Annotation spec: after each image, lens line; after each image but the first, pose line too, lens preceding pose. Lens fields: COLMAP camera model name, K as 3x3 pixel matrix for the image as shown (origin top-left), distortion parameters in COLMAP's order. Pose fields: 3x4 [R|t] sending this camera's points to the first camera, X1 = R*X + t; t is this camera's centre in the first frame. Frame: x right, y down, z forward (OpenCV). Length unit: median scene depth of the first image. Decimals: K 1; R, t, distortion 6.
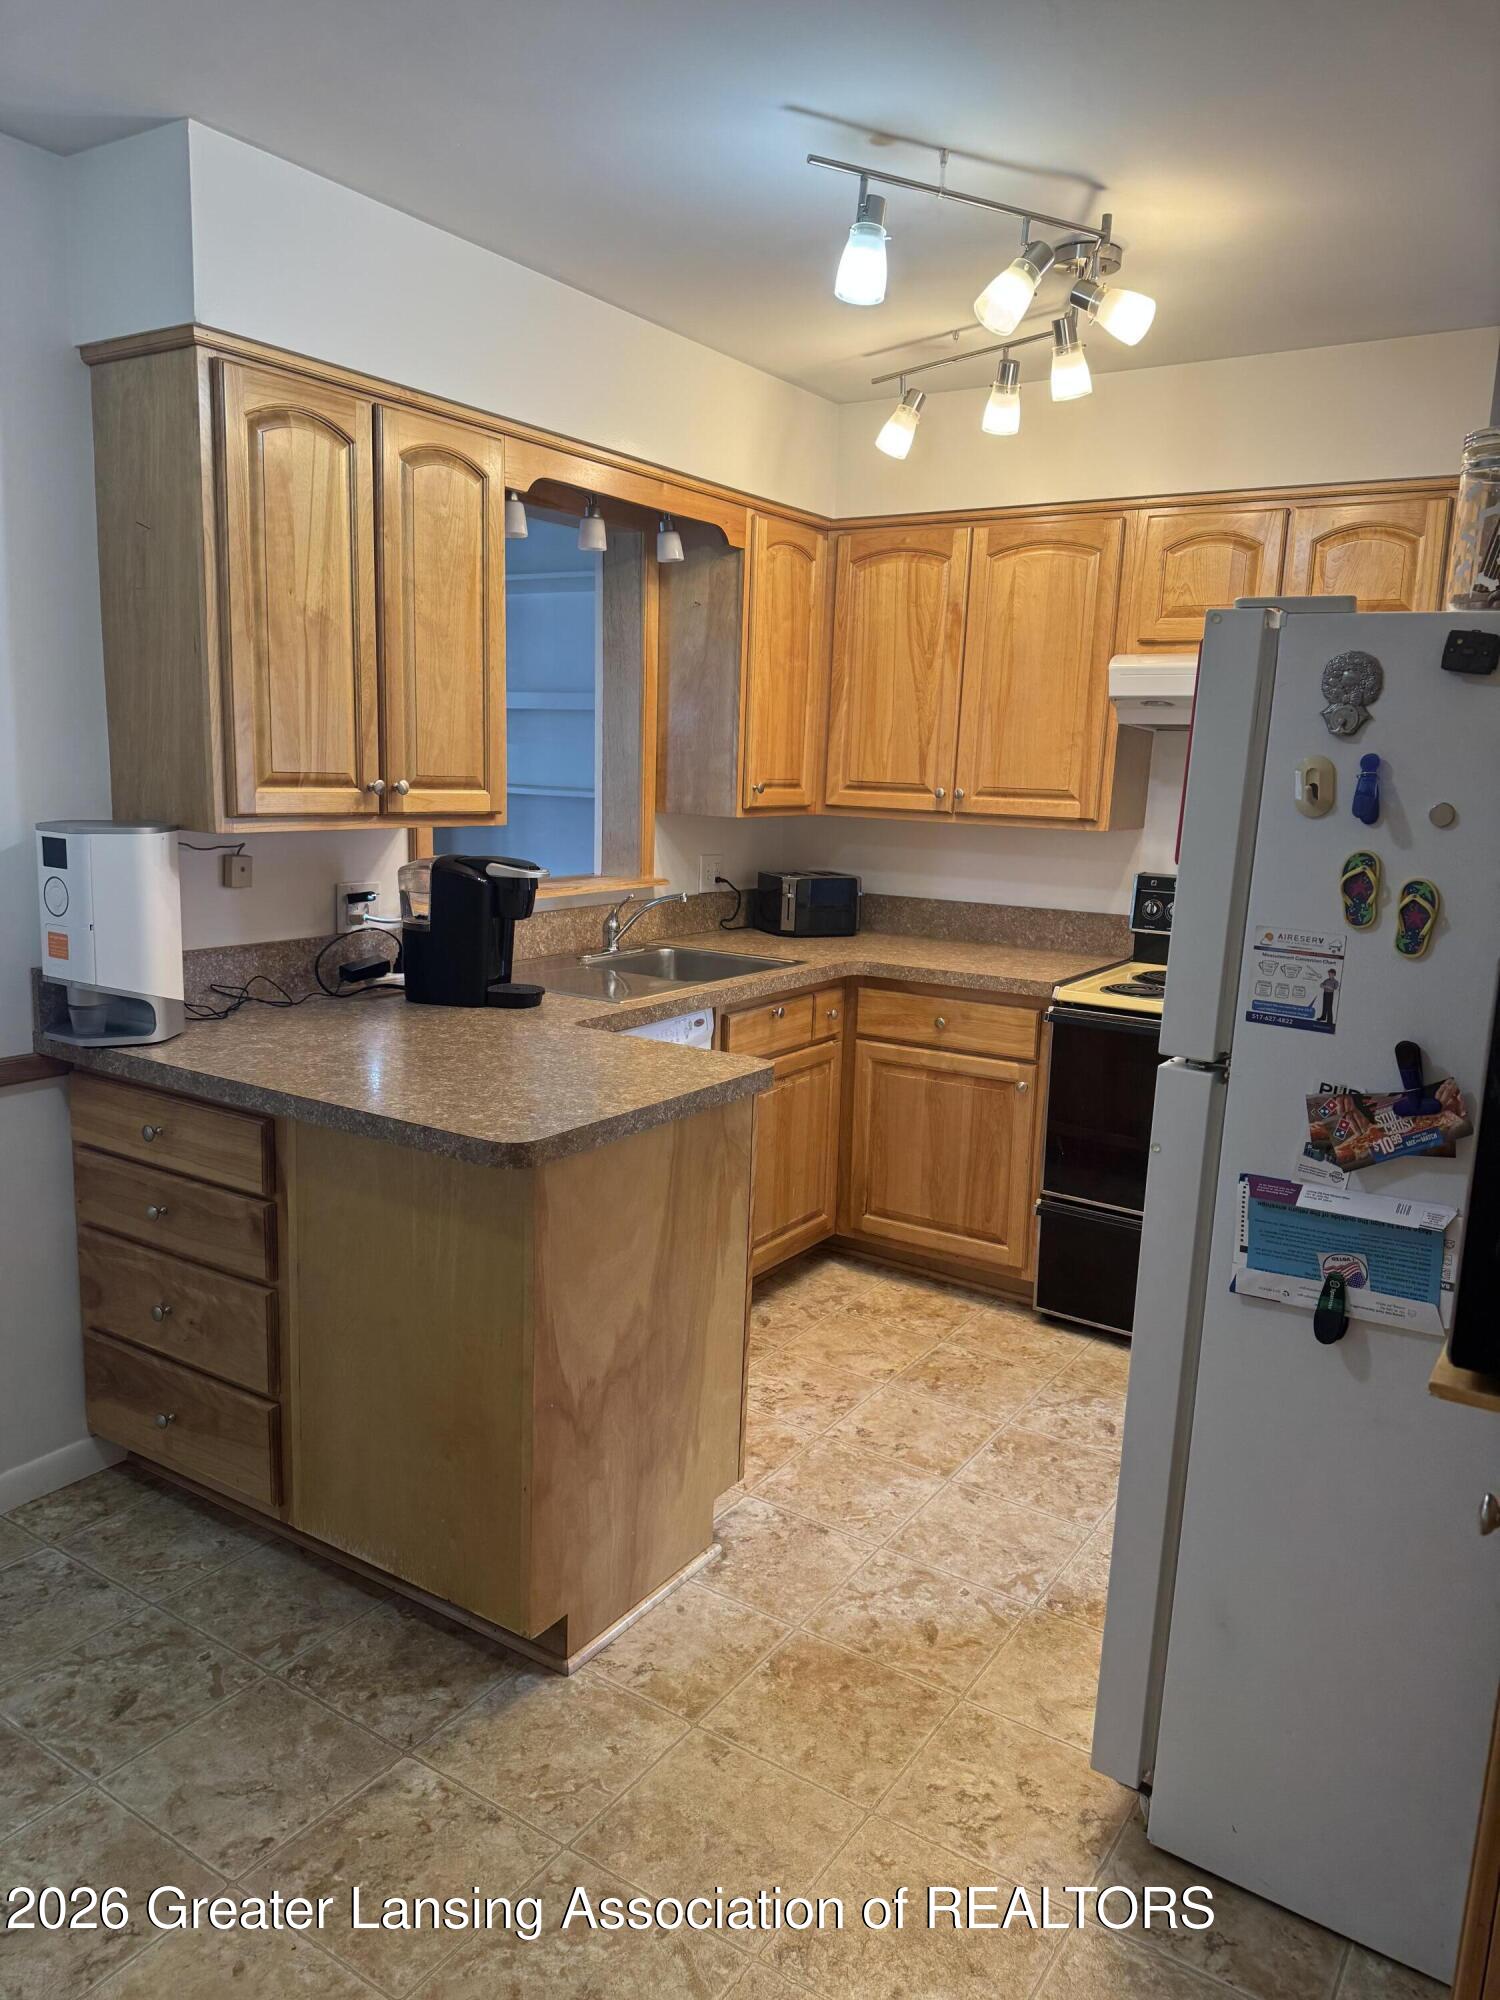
lens RADIAL K [[1388.6, 0, 744.2], [0, 1388.6, 1017.0], [0, 0, 1]] dist [0.118995, -0.220492]
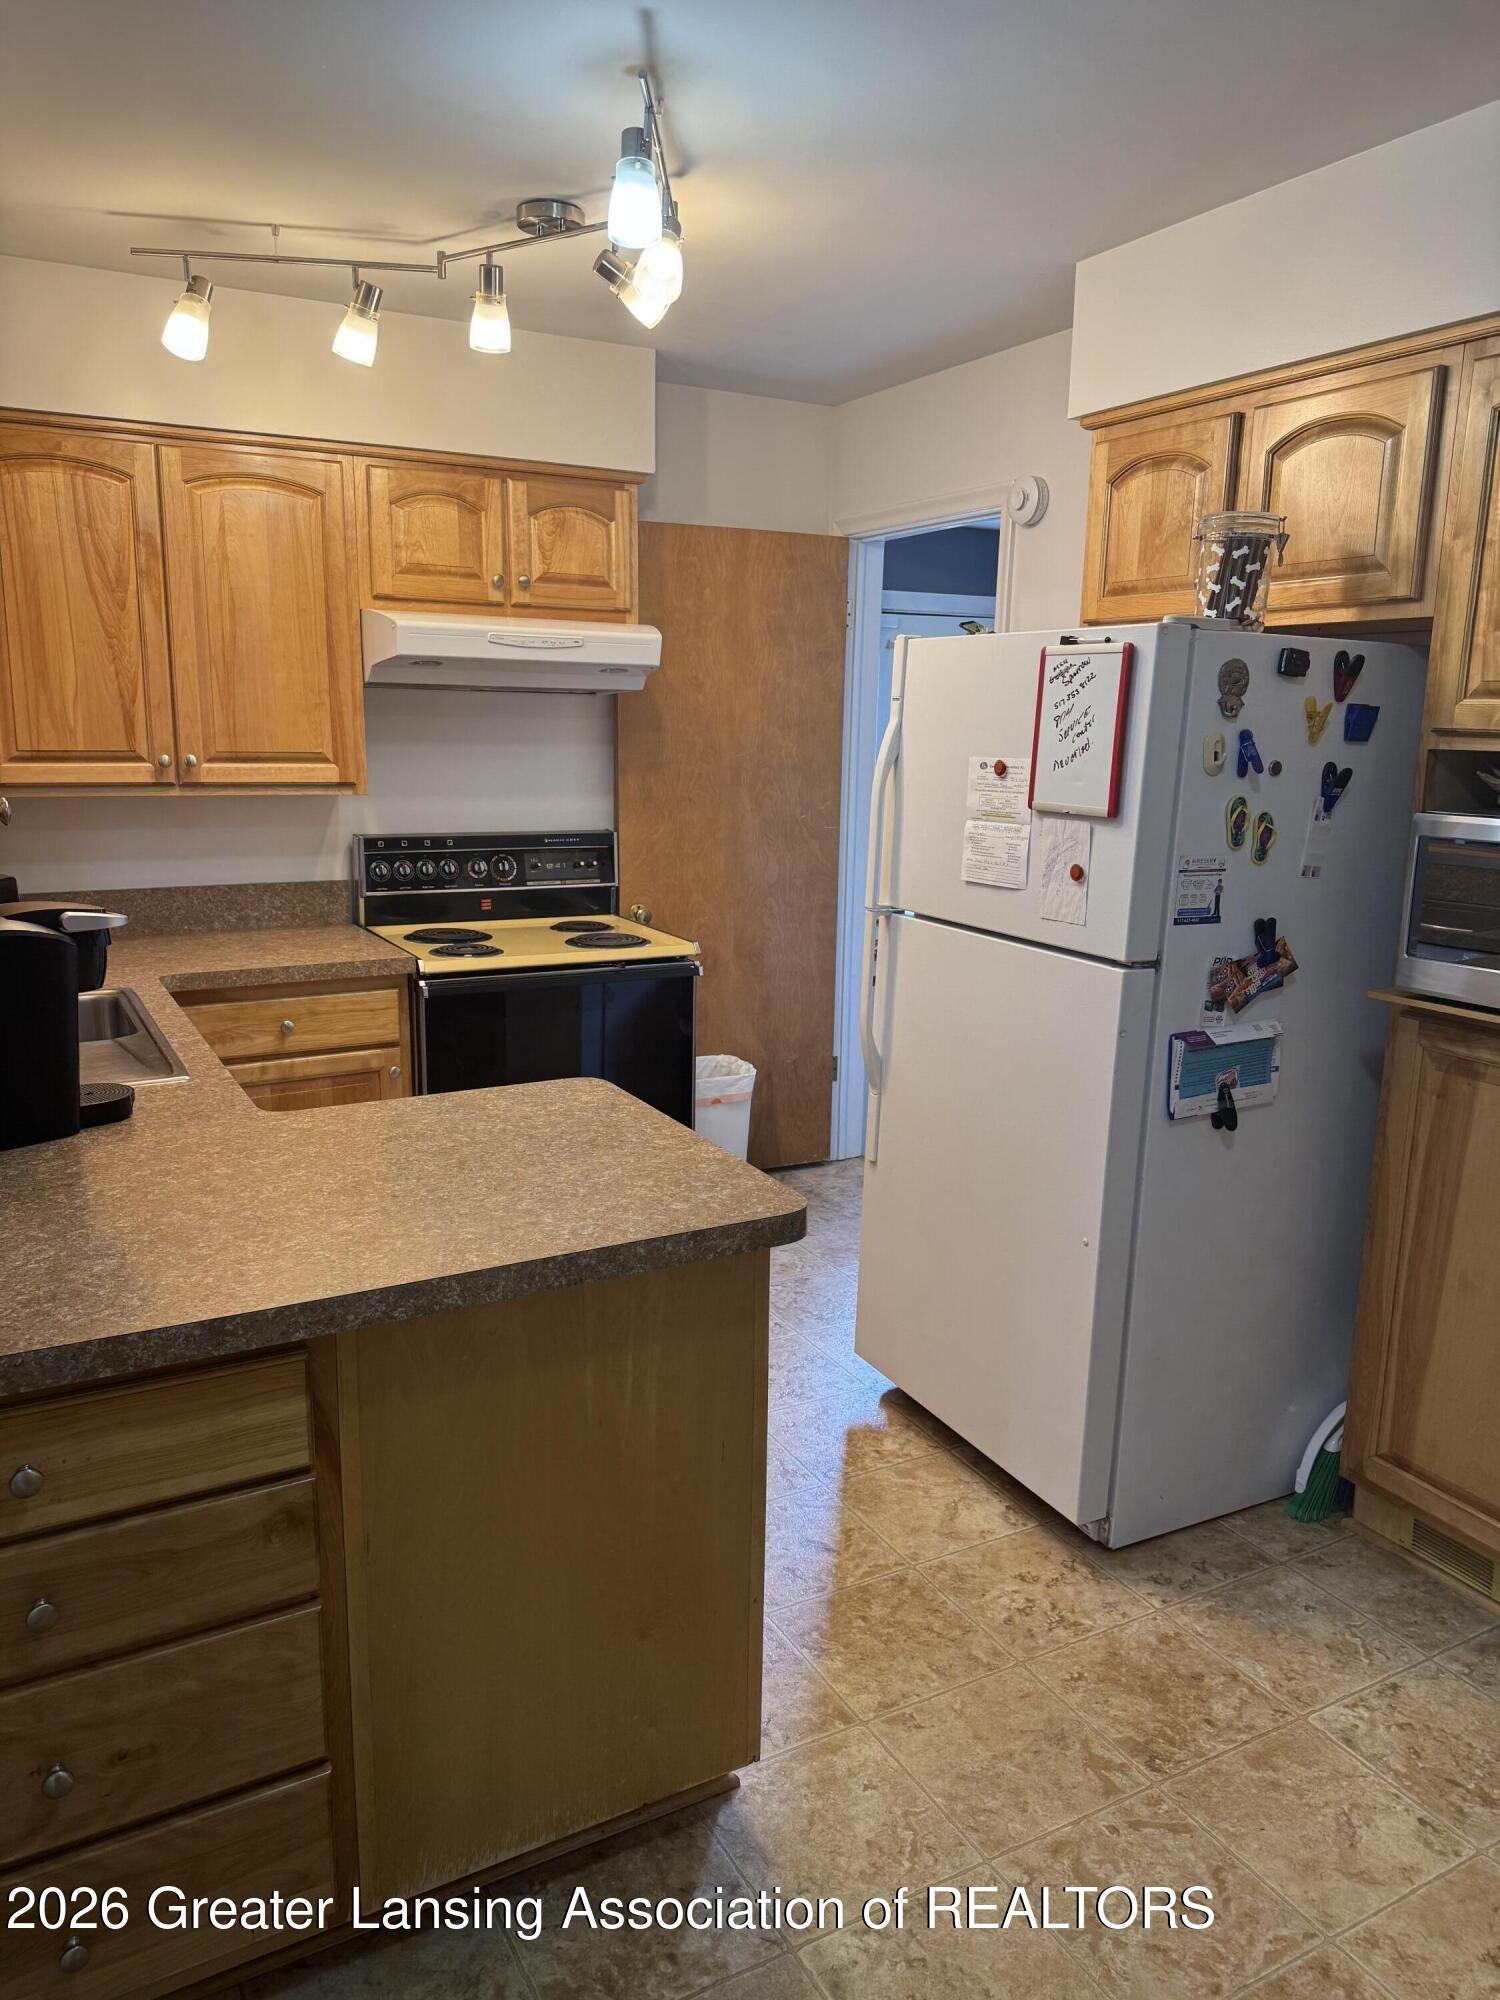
lens RADIAL K [[1388.6, 0, 744.2], [0, 1388.6, 1017.0], [0, 0, 1]] dist [0.118995, -0.220492]
pose [[0.472042, -0.210561, 0.856061, -0.555950], [0.166444, 0.974880, 0.148007, -0.098023], [-0.865721, 0.072621, 0.495231, 0.368391]]
